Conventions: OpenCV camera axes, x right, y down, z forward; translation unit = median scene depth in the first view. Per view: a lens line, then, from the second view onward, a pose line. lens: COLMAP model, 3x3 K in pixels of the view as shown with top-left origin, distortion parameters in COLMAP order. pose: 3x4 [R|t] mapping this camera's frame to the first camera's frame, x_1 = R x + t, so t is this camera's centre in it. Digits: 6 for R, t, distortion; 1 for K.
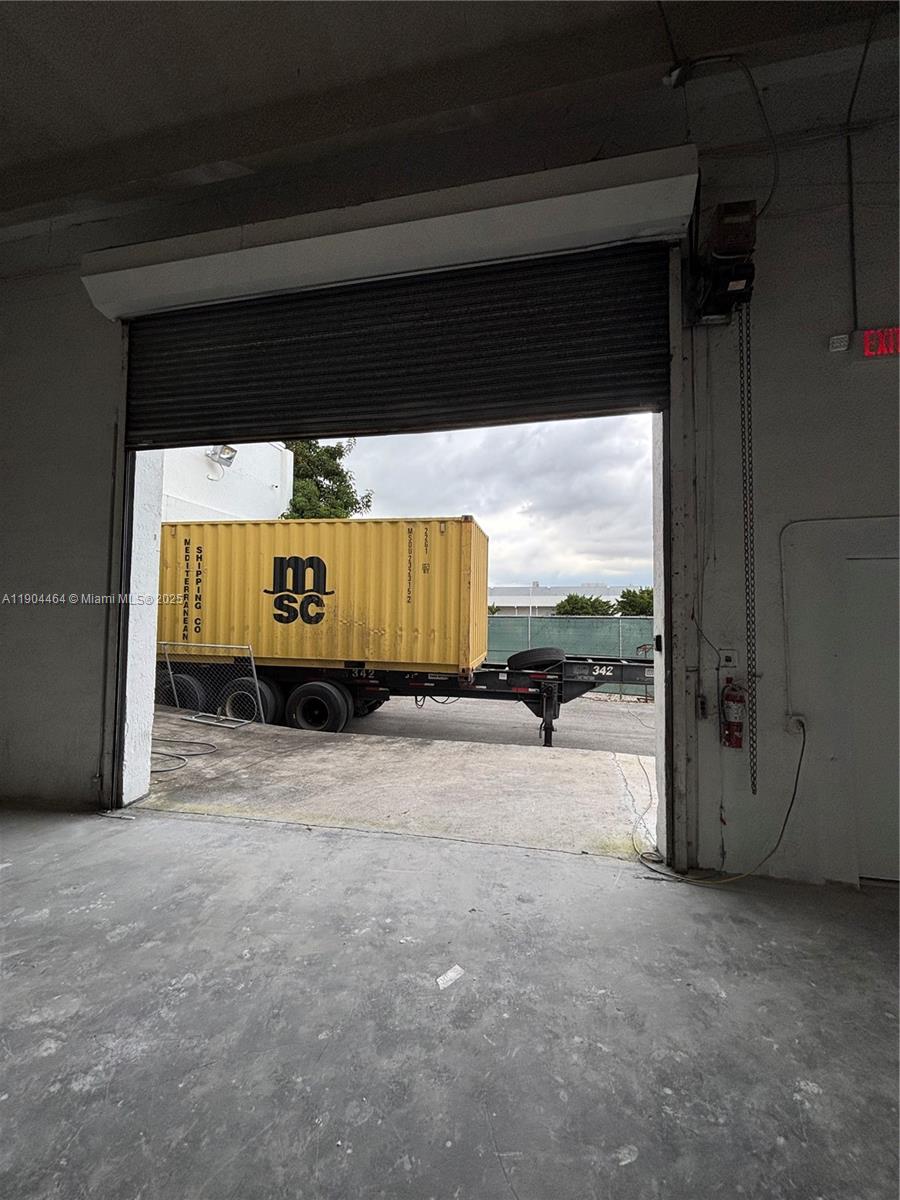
lens RADIAL K [[486.4, 0, 450.0], [0, 486.4, 600.0], [0, 0, 1]] dist [0.000112, -0.000151]
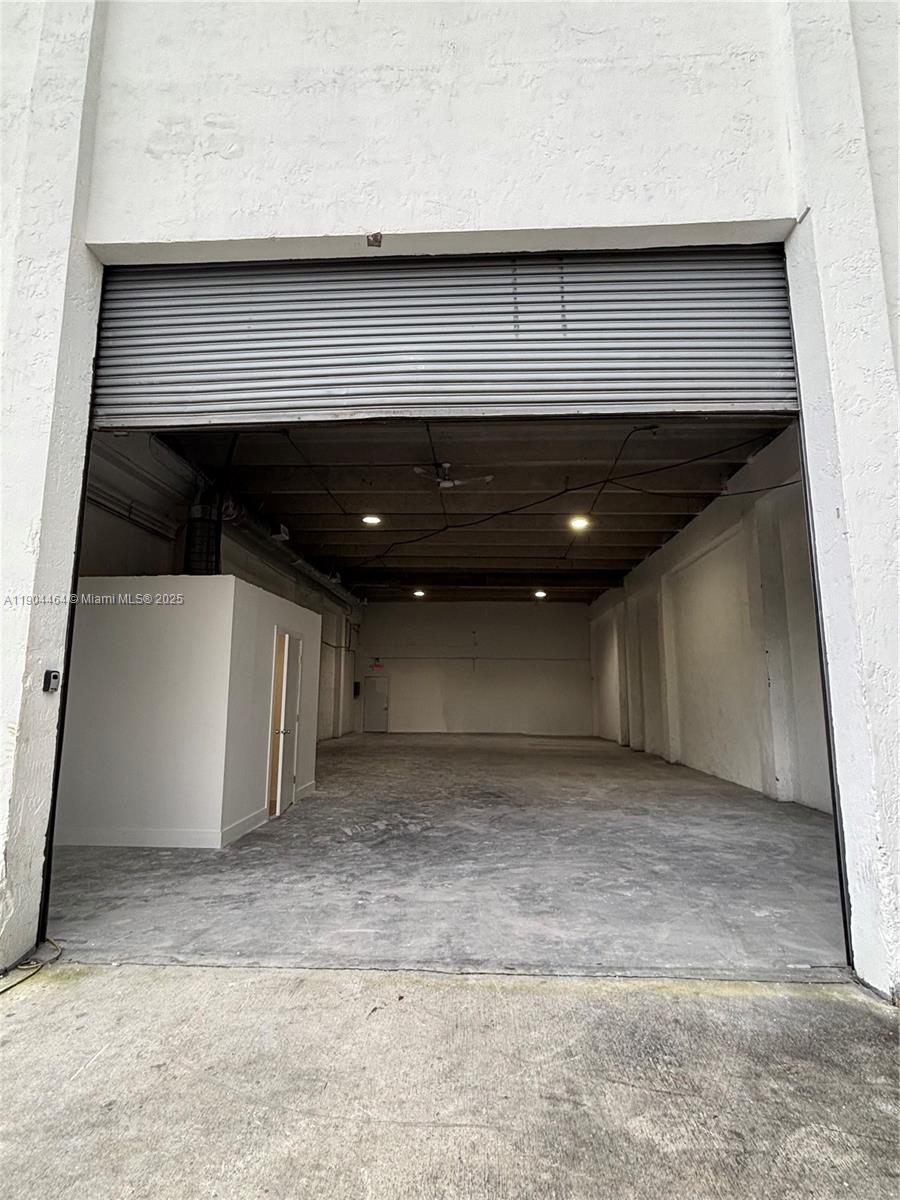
lens RADIAL K [[612.1, 0, 449.6], [0, 612.1, 596.0], [0, 0, 1]] dist [-0.001618, 0.000888]
pose [[-0.988144, -0.037832, -0.148796, -0.048324], [-0.006714, 0.978886, -0.204299, 0.109546], [0.153383, -0.200877, -0.967534, 1.499249]]
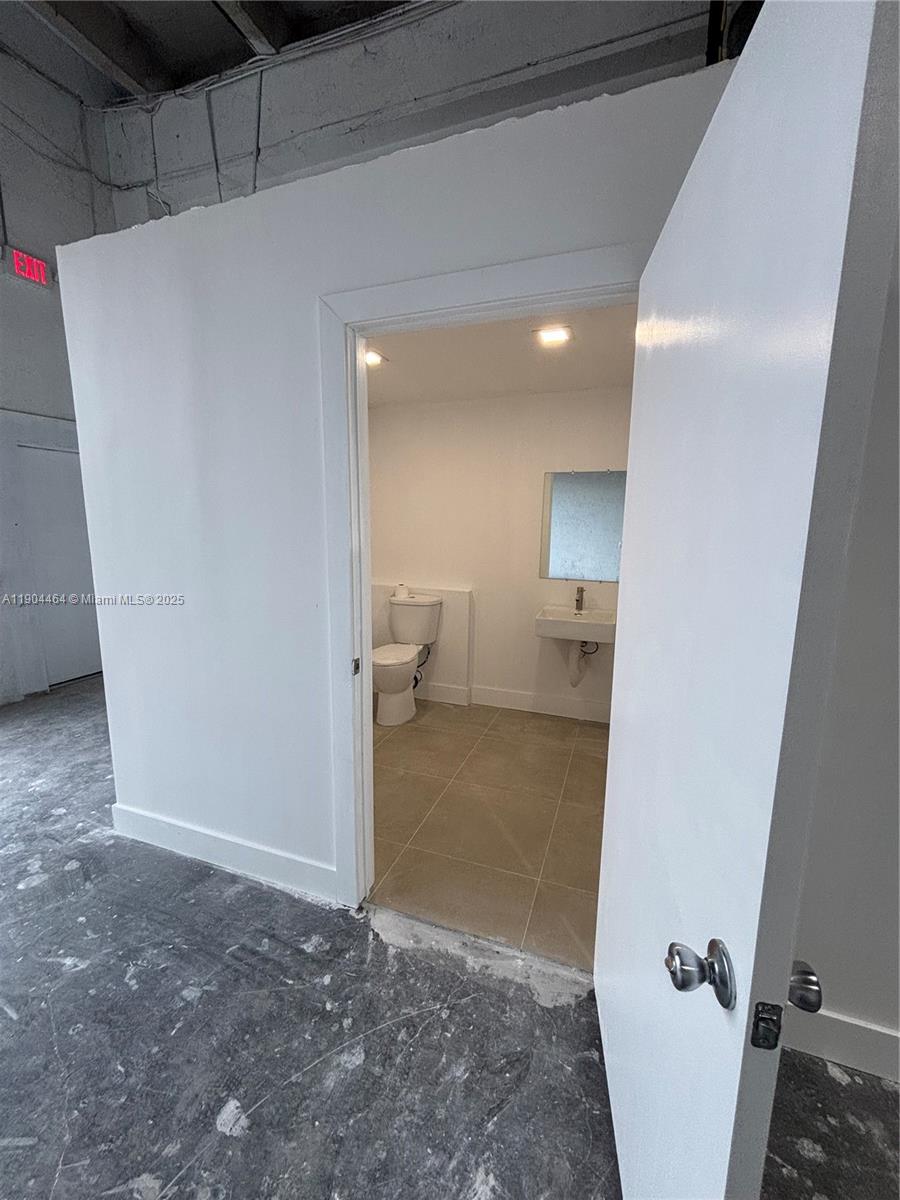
lens RADIAL K [[486.4, 0, 450.0], [0, 486.4, 600.0], [0, 0, 1]] dist [0.000112, -0.000151]
pose [[0.146401, -0.169070, 0.974670, -0.189006], [-0.055117, 0.982362, 0.178683, 0.015022], [-0.987689, -0.079881, 0.134500, -0.185505]]
